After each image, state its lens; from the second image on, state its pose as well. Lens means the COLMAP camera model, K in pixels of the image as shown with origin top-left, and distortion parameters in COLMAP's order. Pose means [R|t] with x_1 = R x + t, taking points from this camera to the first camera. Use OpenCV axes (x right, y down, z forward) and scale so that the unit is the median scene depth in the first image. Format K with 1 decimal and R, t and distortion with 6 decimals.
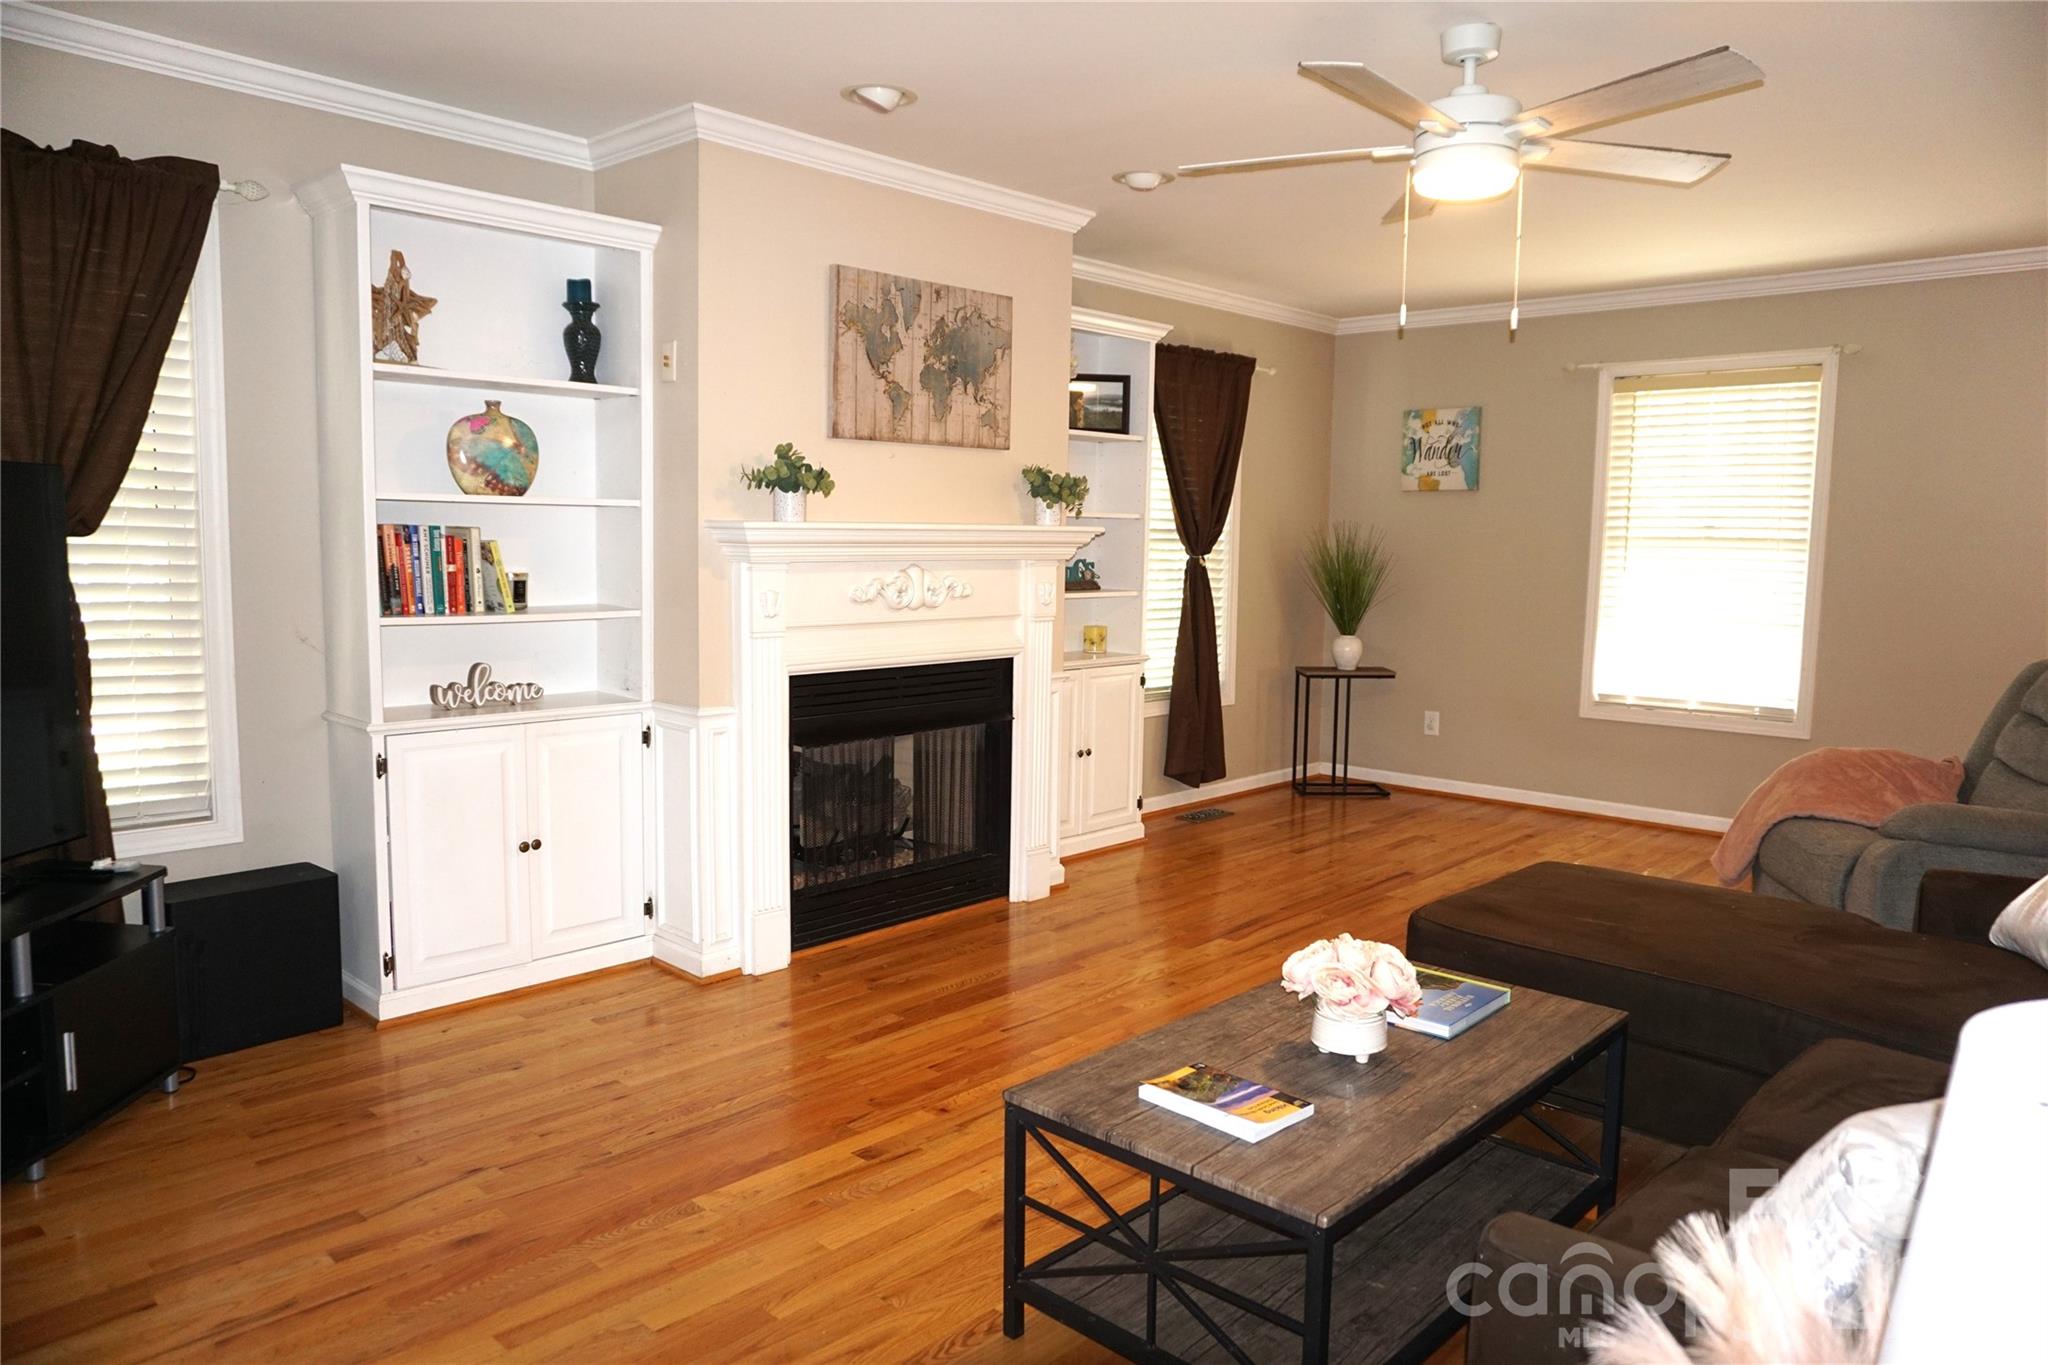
lens RADIAL K [[1364.6, 0, 1018.2], [0, 1364.6, 676.5], [0, 0, 1]] dist [-0.050969, 0.034866]
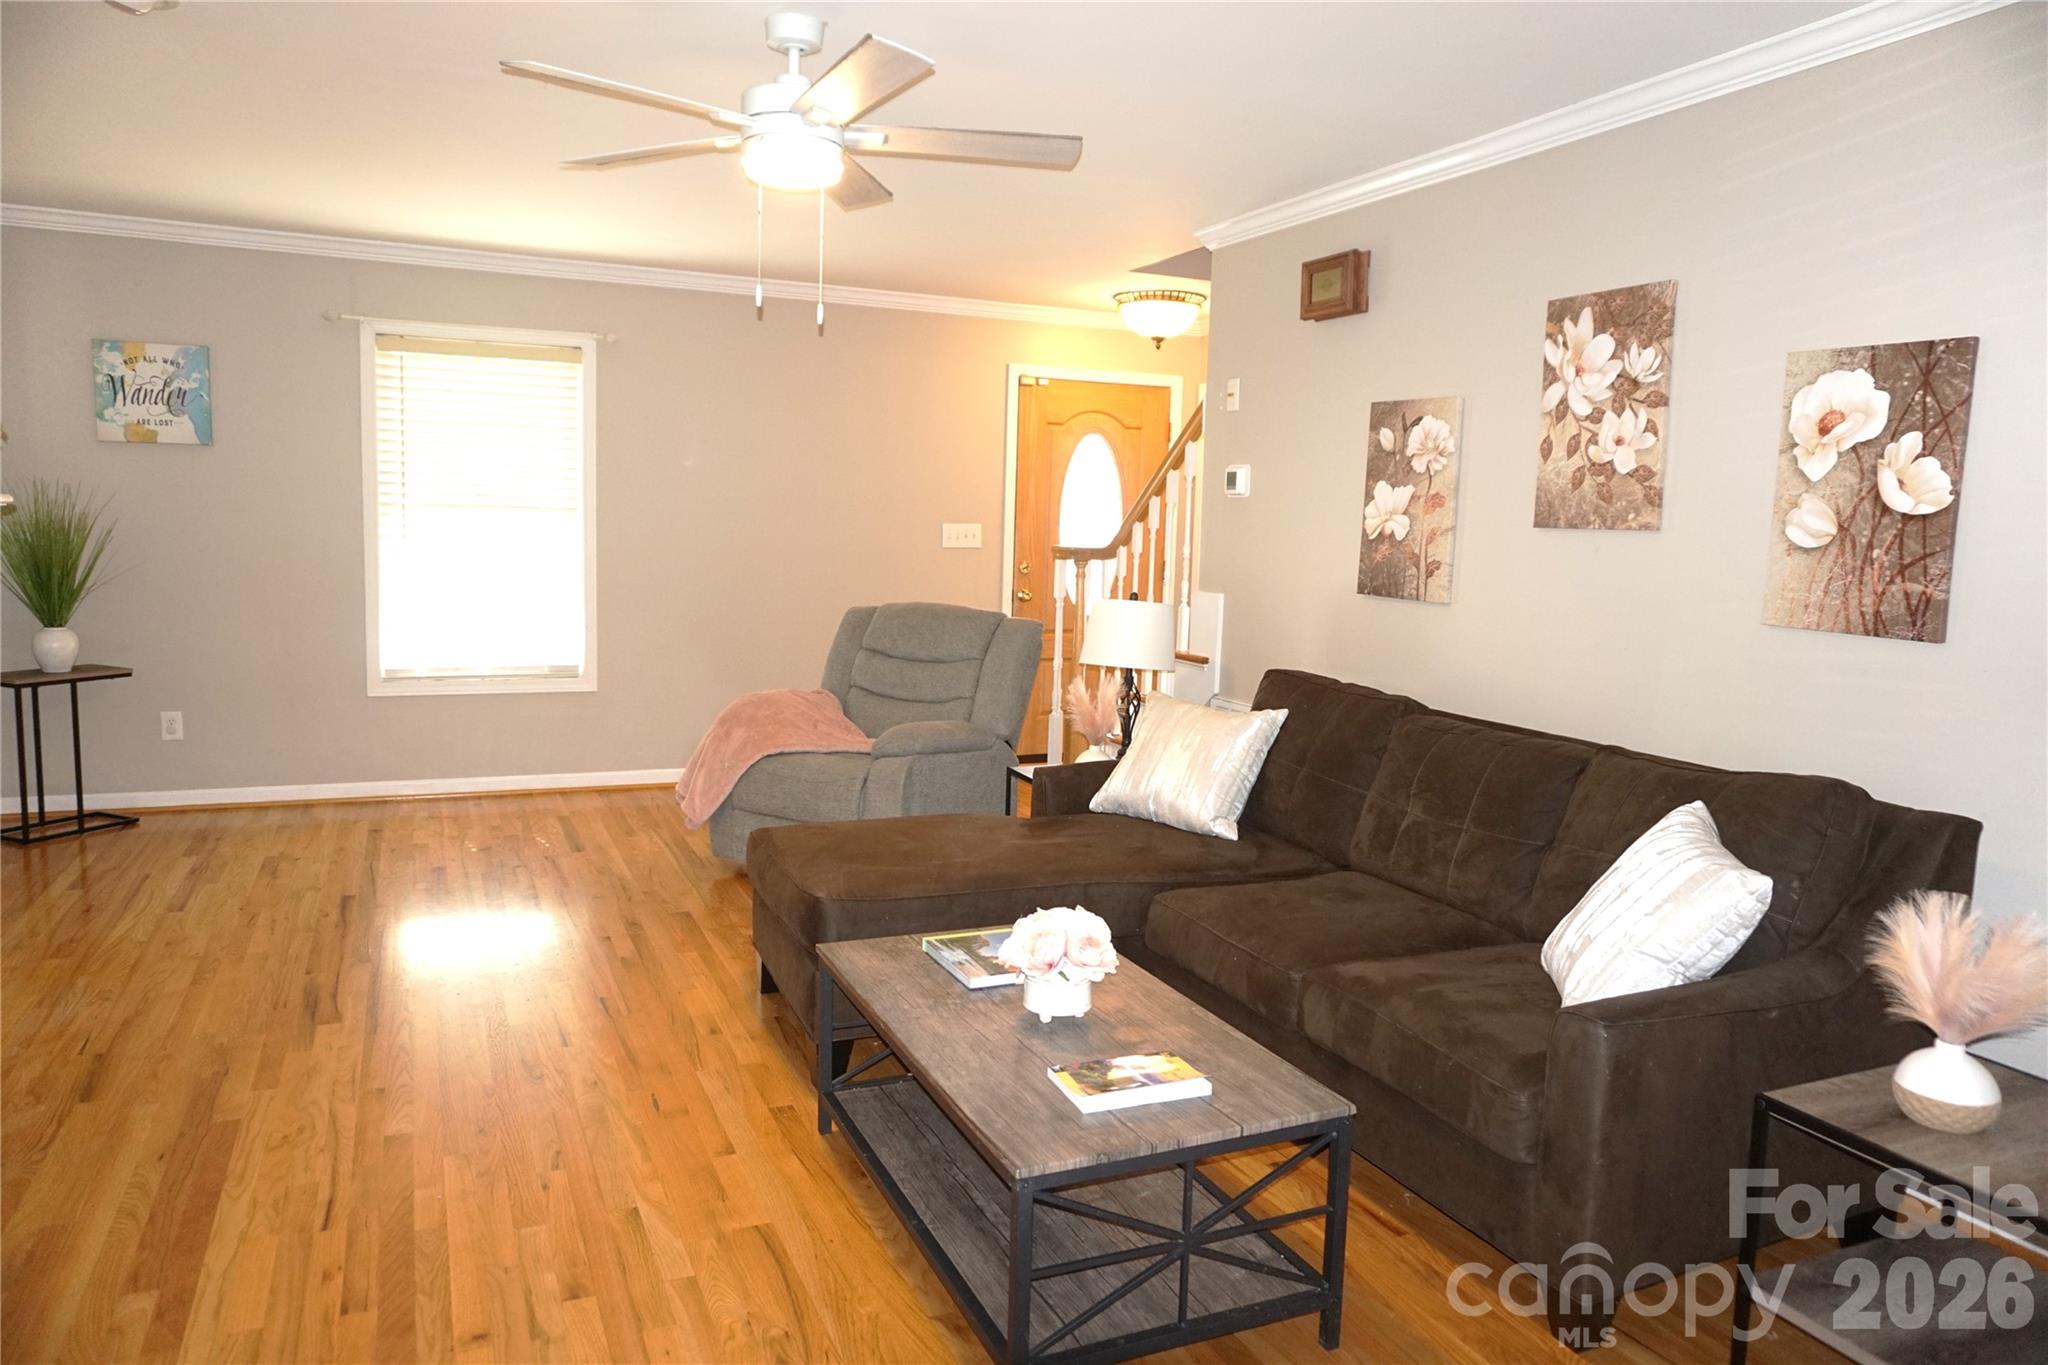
lens RADIAL K [[1364.6, 0, 1033.9], [0, 1364.6, 683.8], [0, 0, 1]] dist [-0.050969, 0.034866]
pose [[0.374688, -0.110407, 0.920554, -0.397115], [0.069837, 0.993425, 0.090722, -0.045707], [-0.924517, 0.030296, 0.379935, 0.323736]]
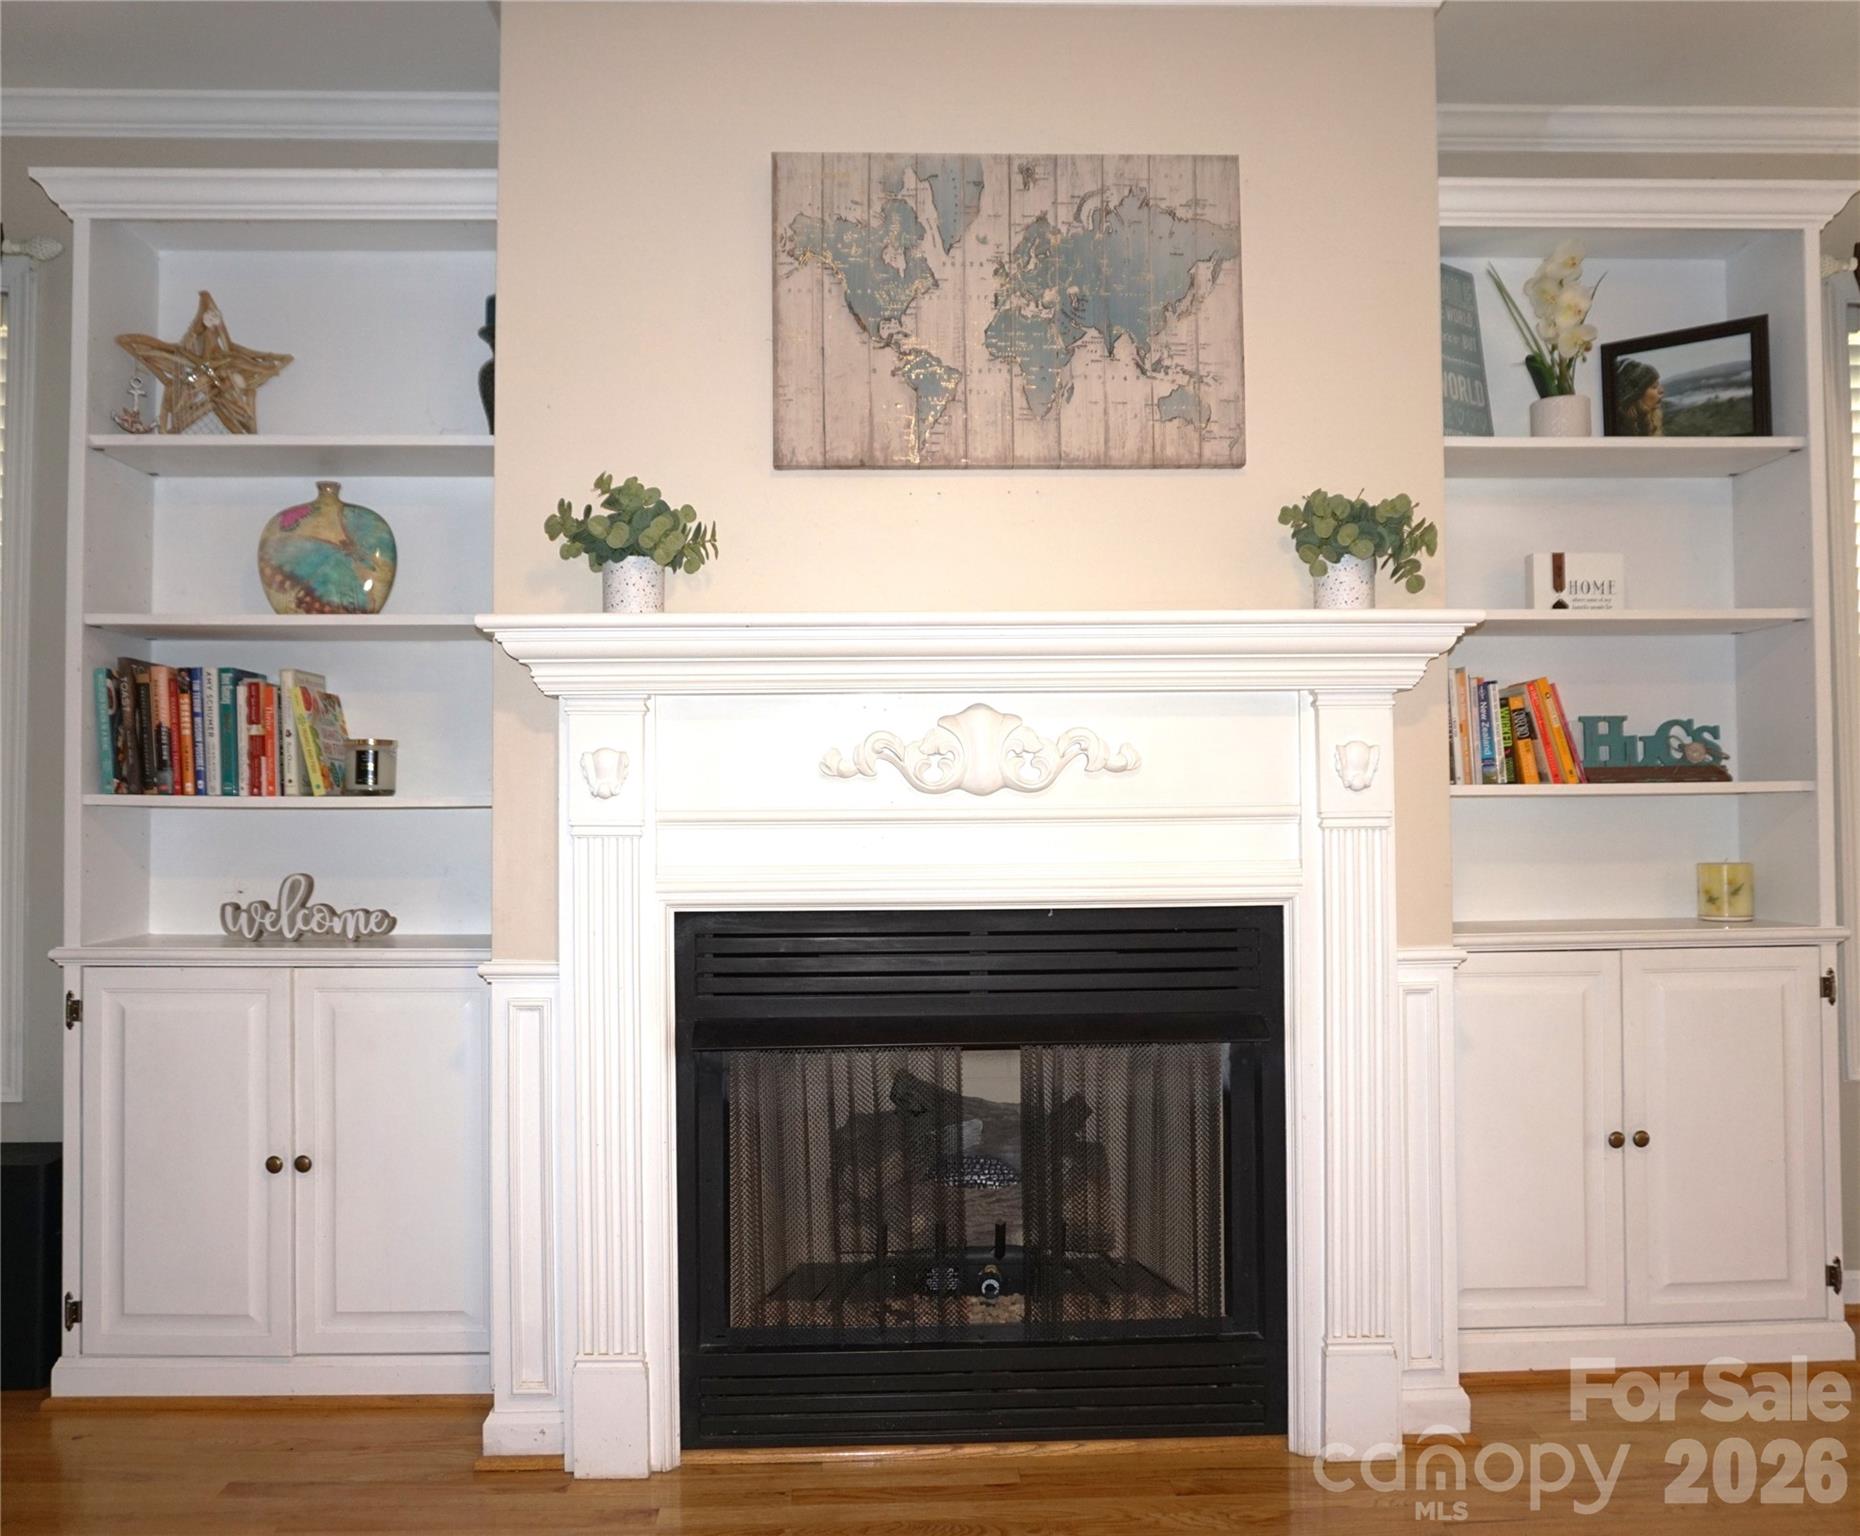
lens RADIAL K [[1539.2, 0, 931.5], [0, 1539.2, 760.4], [0, 0, 1]] dist [-0.029291, -0.001013]
pose [[0.711673, -0.043590, -0.701157, 0.304970], [-0.055783, 0.991415, -0.118256, 0.005900], [0.700292, 0.123272, 0.703132, 0.593446]]
